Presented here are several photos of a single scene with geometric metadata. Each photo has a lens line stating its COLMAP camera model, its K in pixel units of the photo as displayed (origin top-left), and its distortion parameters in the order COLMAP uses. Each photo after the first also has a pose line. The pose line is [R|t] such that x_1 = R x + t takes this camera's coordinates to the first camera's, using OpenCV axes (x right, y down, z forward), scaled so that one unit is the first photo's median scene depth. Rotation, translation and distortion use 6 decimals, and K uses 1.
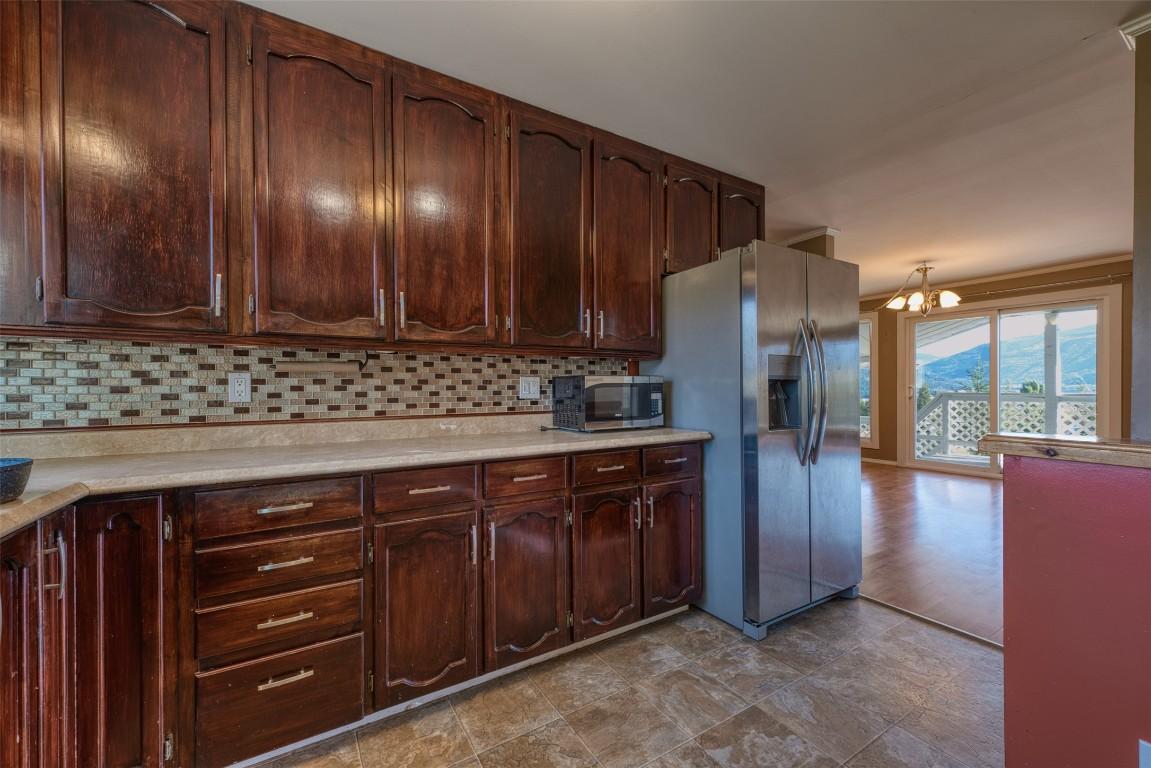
lens RADIAL K [[459.4, 0, 574.7], [0, 459.4, 388.2], [0, 0, 1]] dist [0.007321, -0.001912]
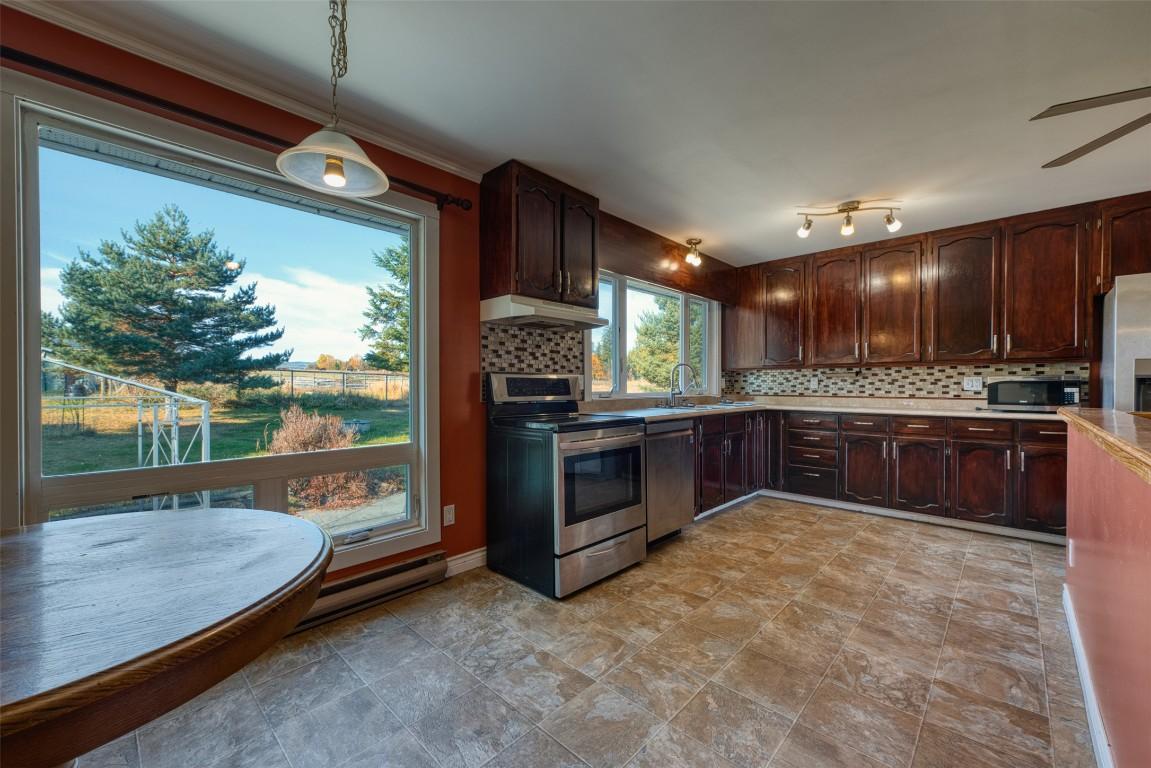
lens RADIAL K [[459.4, 0, 569.9], [0, 459.4, 389.5], [0, 0, 1]] dist [0.007321, -0.001912]
pose [[0.253400, 0.016163, -0.967227, 1.483769], [-0.002164, 0.999867, 0.016141, -0.004059], [0.967359, -0.001998, 0.253401, -1.045094]]
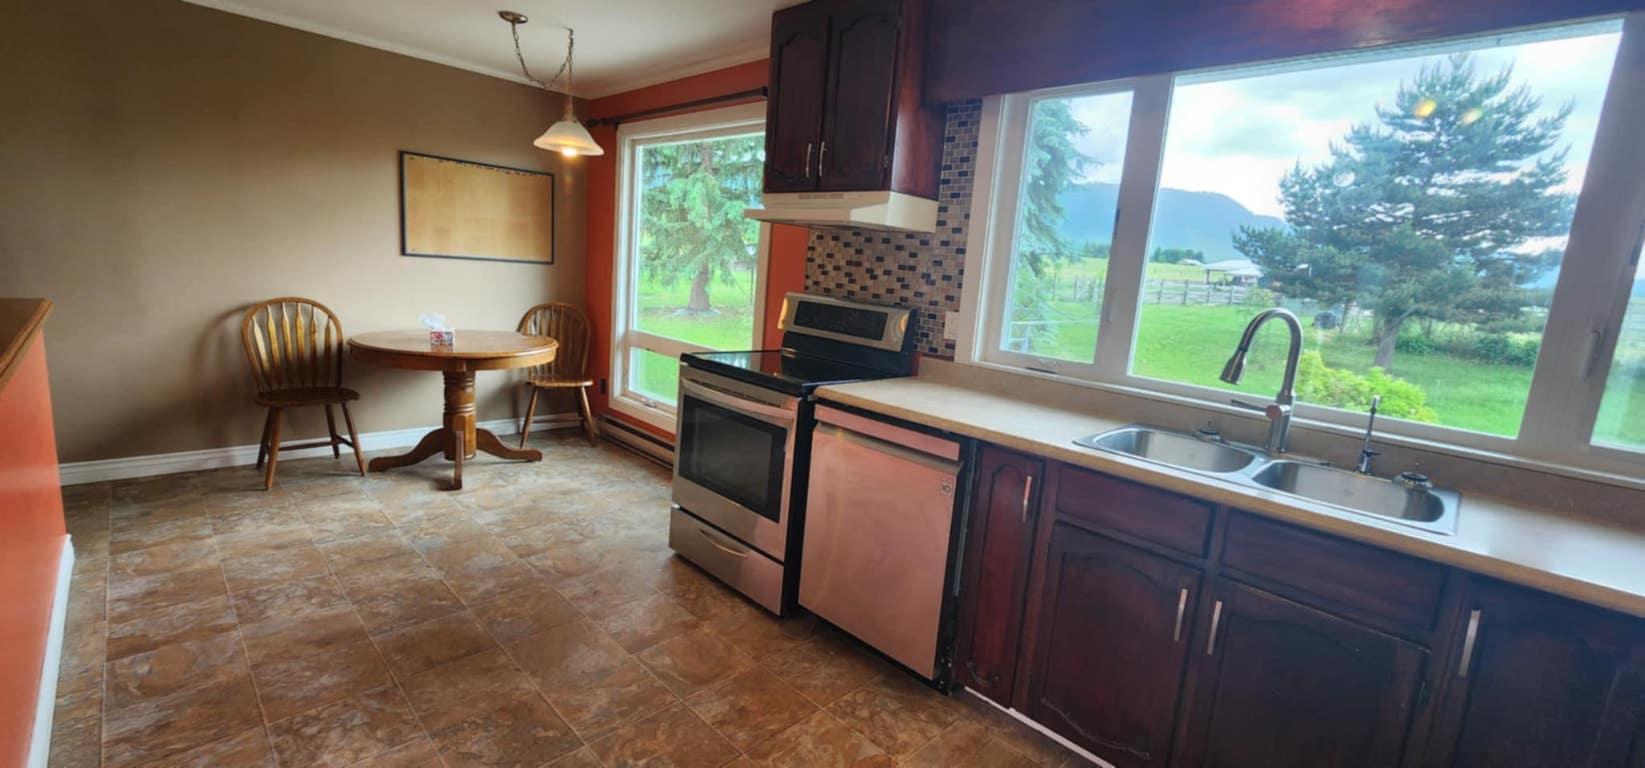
lens RADIAL K [[680.2, 0, 832.0], [0, 680.2, 379.5], [0, 0, 1]] dist [-0.002137, -0.000712]
pose [[-0.967406, -0.029763, -0.251475, 0.273555], [-0.073604, 0.983244, 0.166777, -0.119306], [0.242298, 0.179851, -0.953386, 0.898059]]
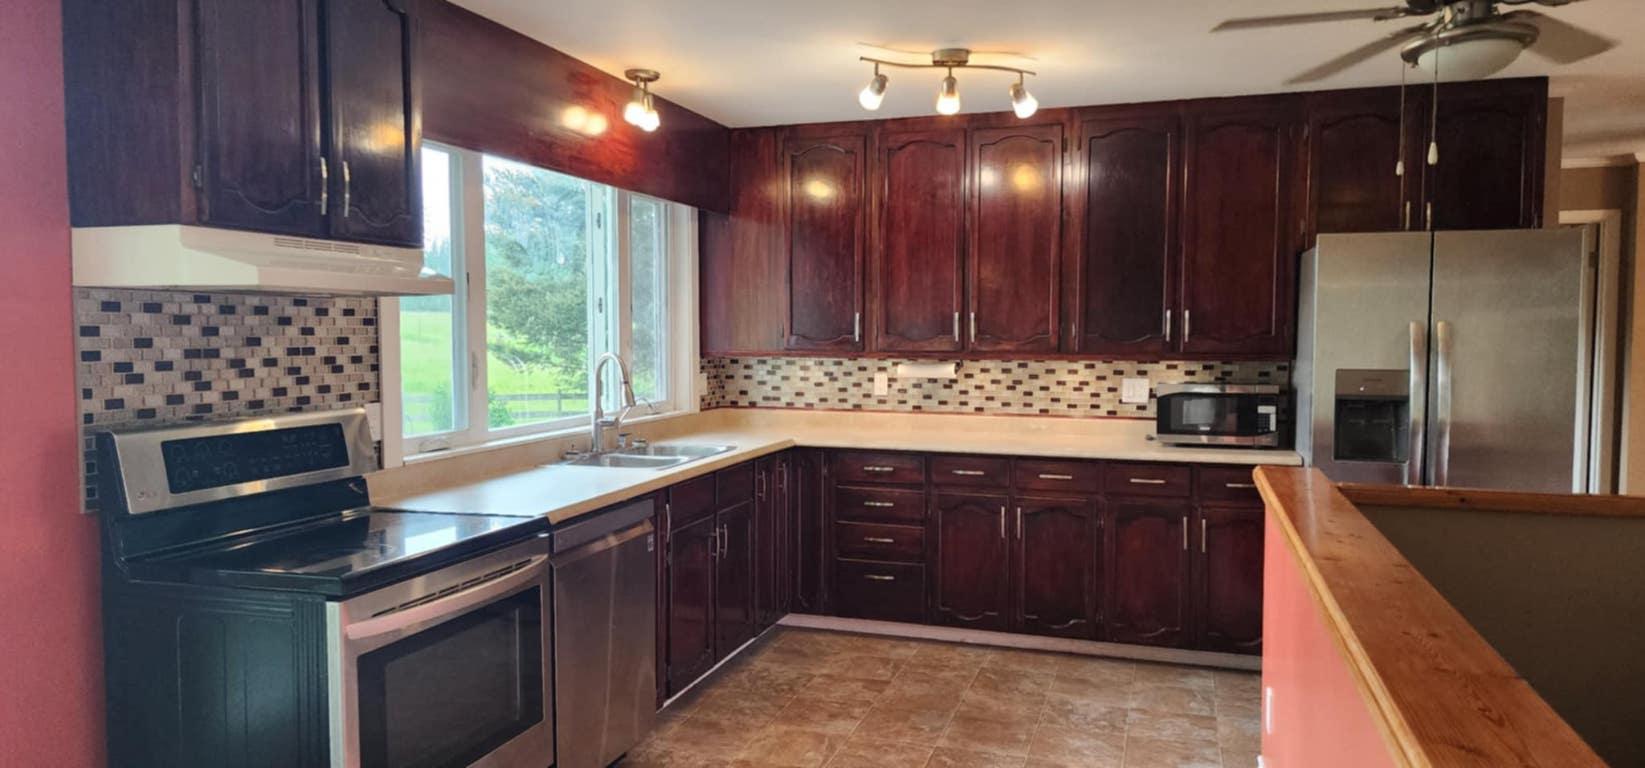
lens RADIAL K [[1095.3, 0, 829.3], [0, 1095.3, 384.5], [0, 0, 1]] dist [0.067120, -0.055529]
pose [[0.656917, 0.047916, -0.752439, 1.496449], [-0.006879, 0.998318, 0.057568, -0.175860], [0.753931, -0.032641, 0.656142, -1.140991]]
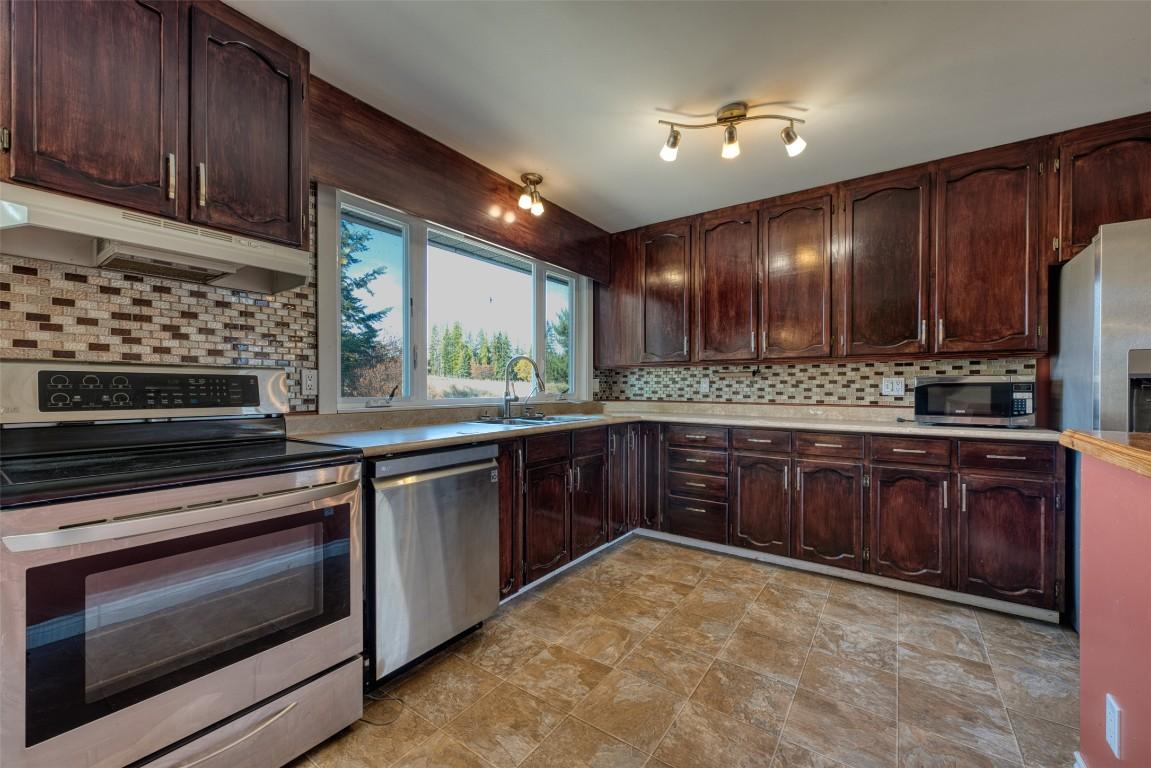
lens RADIAL K [[459.4, 0, 572.1], [0, 459.4, 388.8], [0, 0, 1]] dist [0.007321, -0.001912]
pose [[0.391826, 0.011135, -0.919972, 0.931018], [-0.005519, 0.999937, 0.009753, -0.002063], [0.920023, 0.001256, 0.391862, -0.363411]]
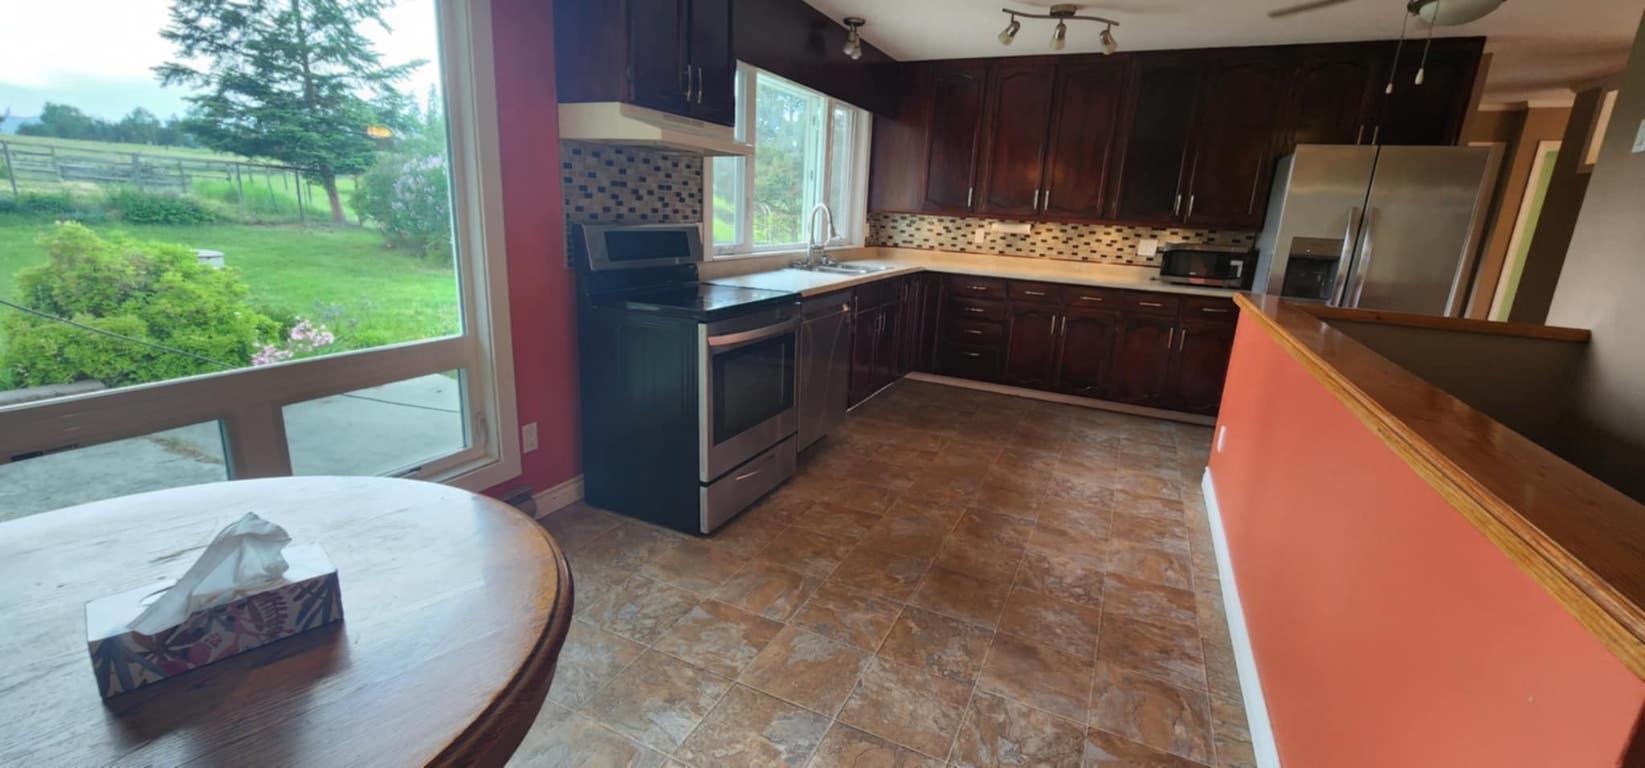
lens RADIAL K [[680.2, 0, 818.5], [0, 680.2, 380.1], [0, 0, 1]] dist [-0.002137, -0.000712]
pose [[0.546980, 0.240229, -0.801937, 1.473684], [-0.053471, 0.966012, 0.252908, -0.108671], [0.835436, -0.095455, 0.541234, -1.316184]]
